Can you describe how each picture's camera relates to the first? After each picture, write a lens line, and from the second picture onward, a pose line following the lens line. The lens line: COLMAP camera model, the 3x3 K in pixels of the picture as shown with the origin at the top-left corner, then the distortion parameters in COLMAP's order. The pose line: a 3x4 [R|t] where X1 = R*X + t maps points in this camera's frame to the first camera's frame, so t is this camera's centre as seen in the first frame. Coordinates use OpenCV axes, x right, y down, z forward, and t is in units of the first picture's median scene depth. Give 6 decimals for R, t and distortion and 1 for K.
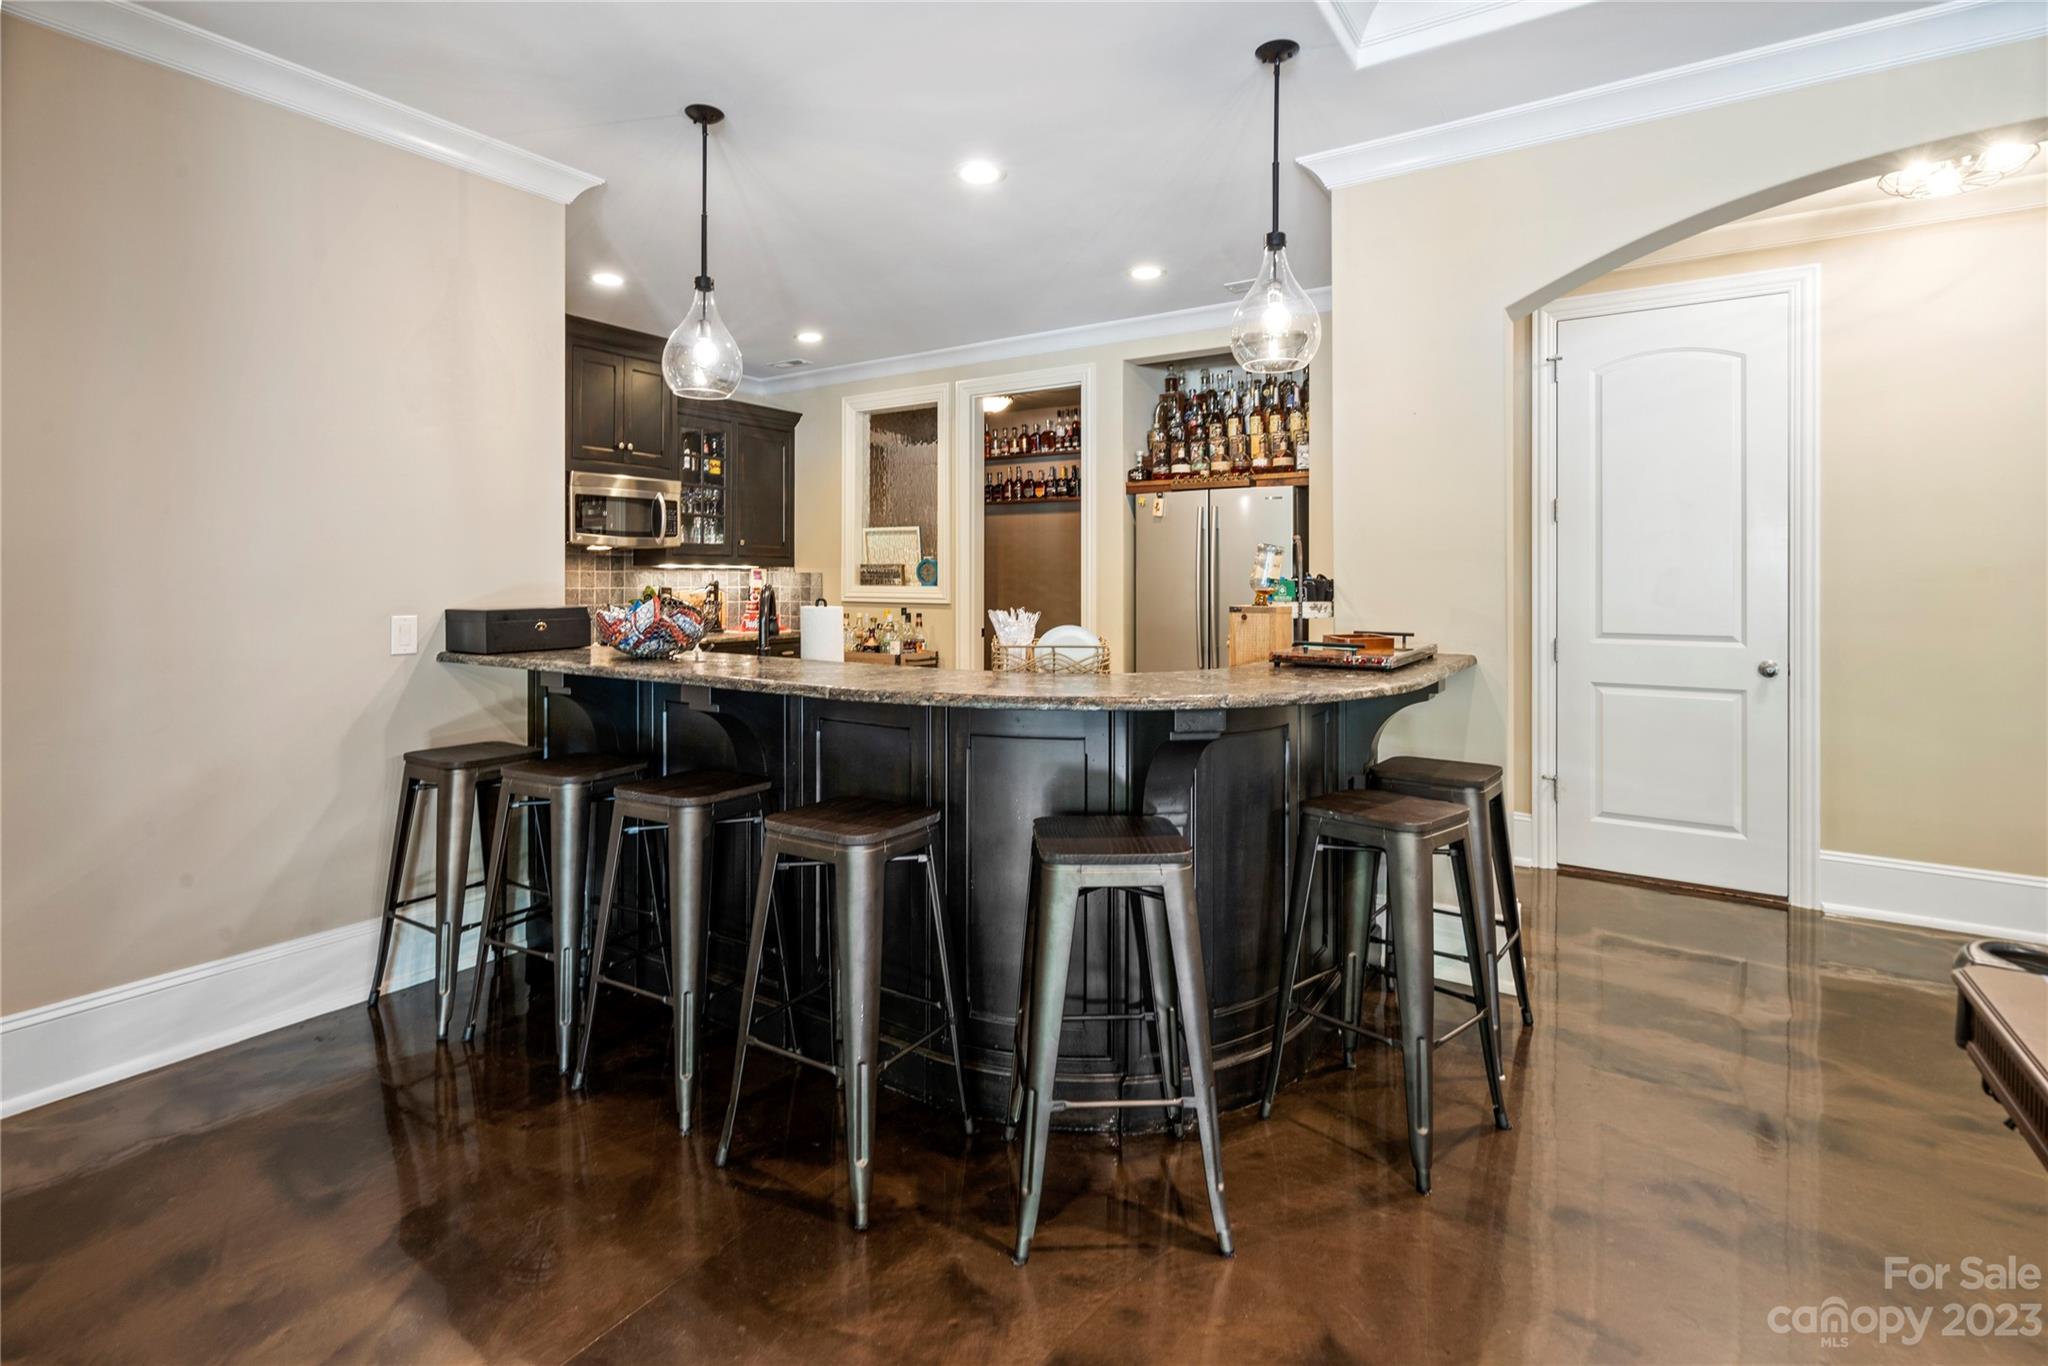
lens RADIAL K [[969.5, 0, 986.3], [0, 969.5, 577.3], [0, 0, 1]] dist [-0.002406, -0.000259]
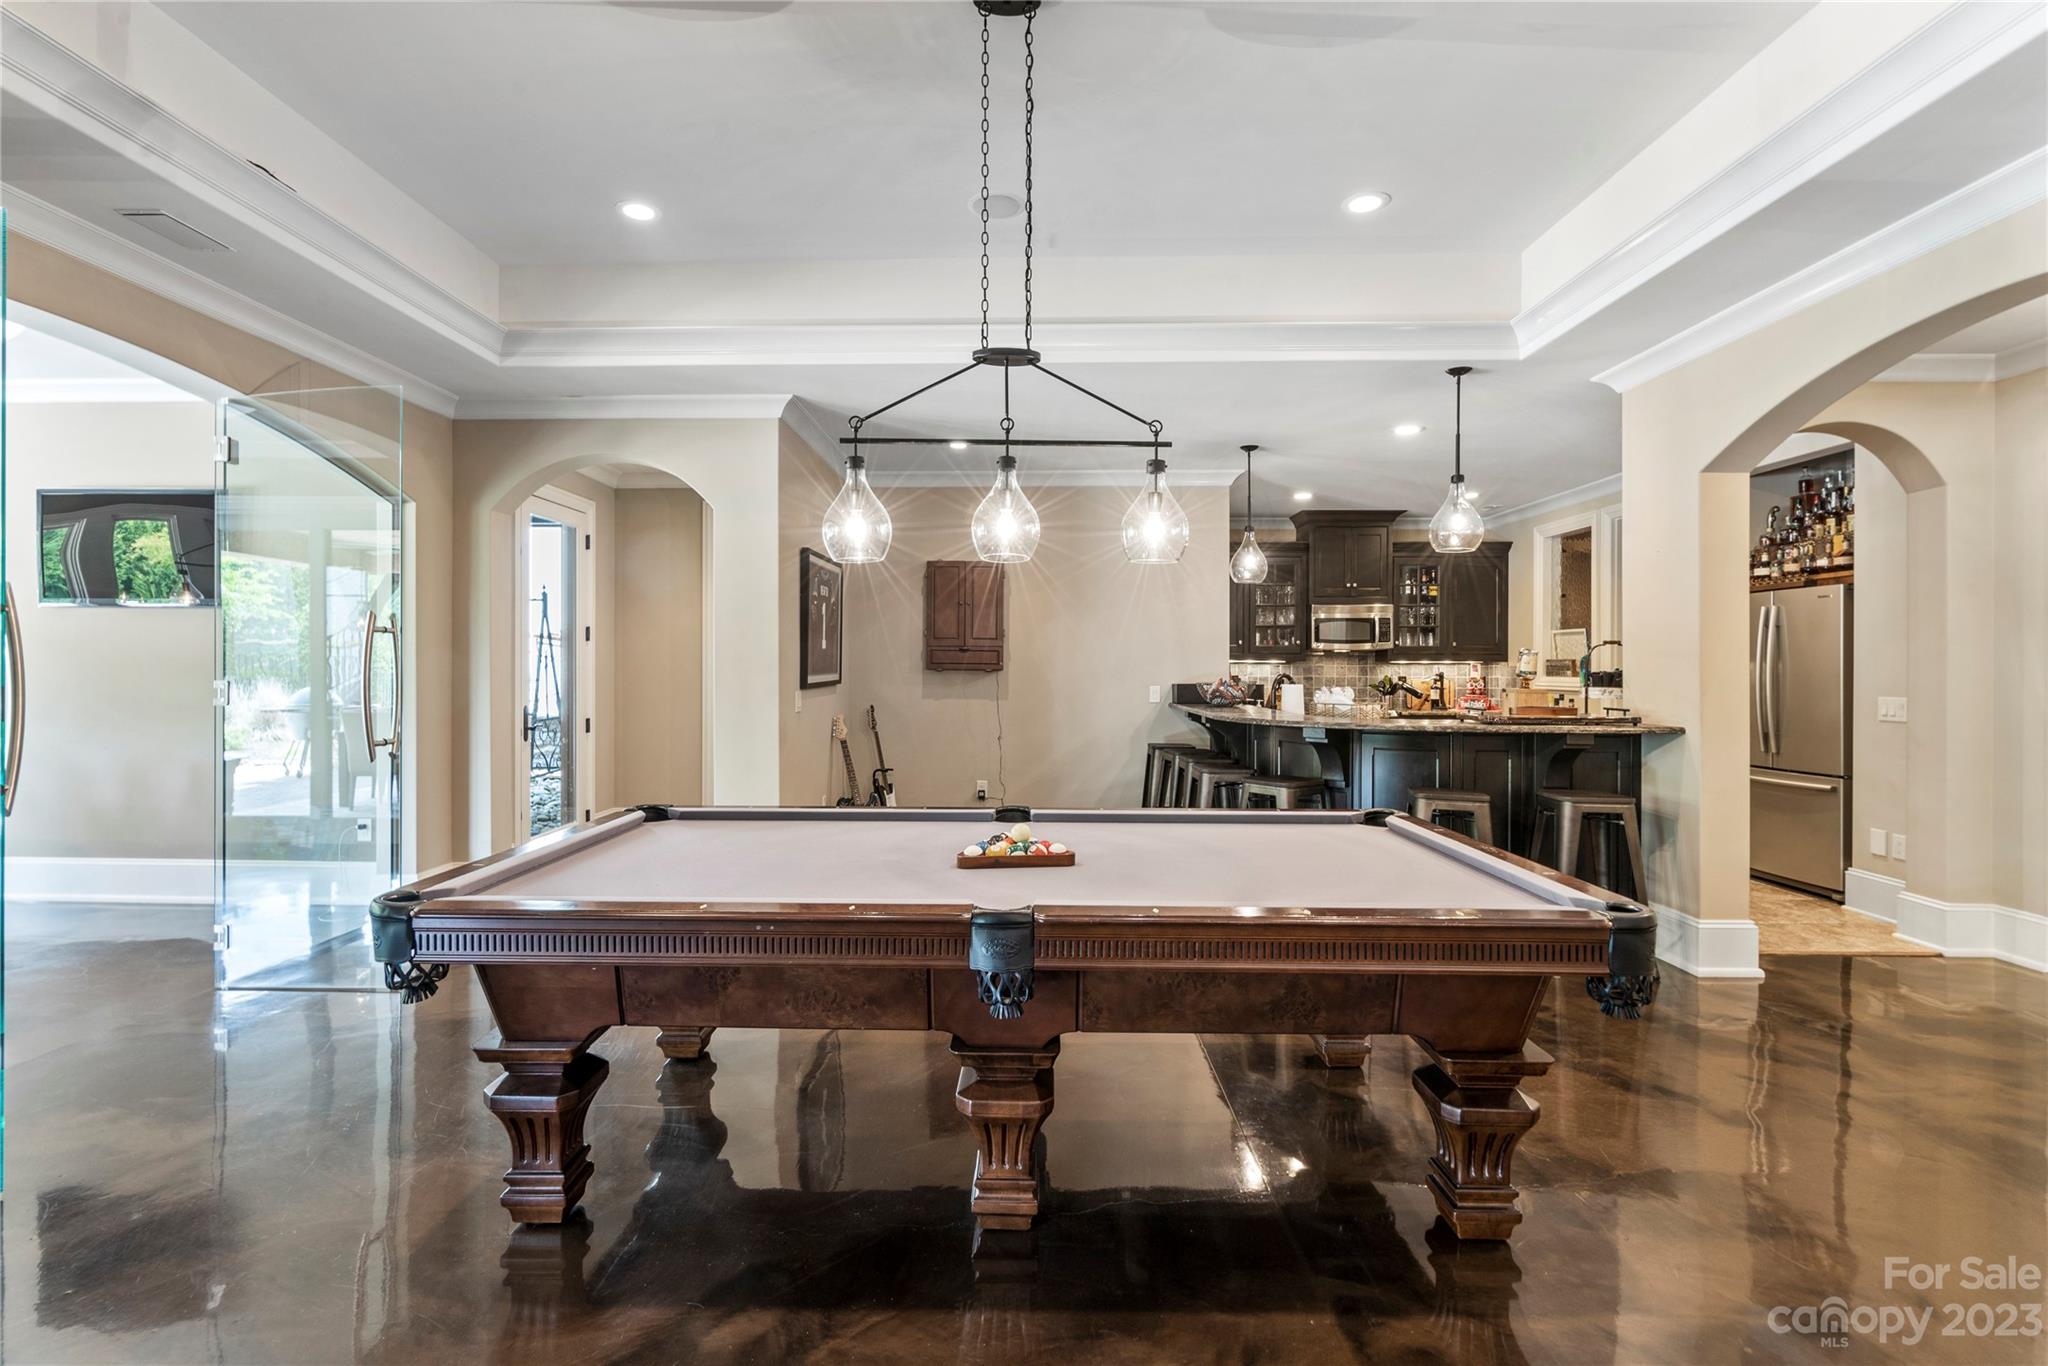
lens RADIAL K [[955.8, 0, 1009.7], [0, 955.8, 640.7], [0, 0, 1]] dist [-0.001892, 0.000220]
pose [[0.538870, -0.023187, -0.842070, 0.597025], [-0.001924, 0.999585, -0.028755, -0.000984], [0.842387, 0.017115, 0.538602, -0.276012]]
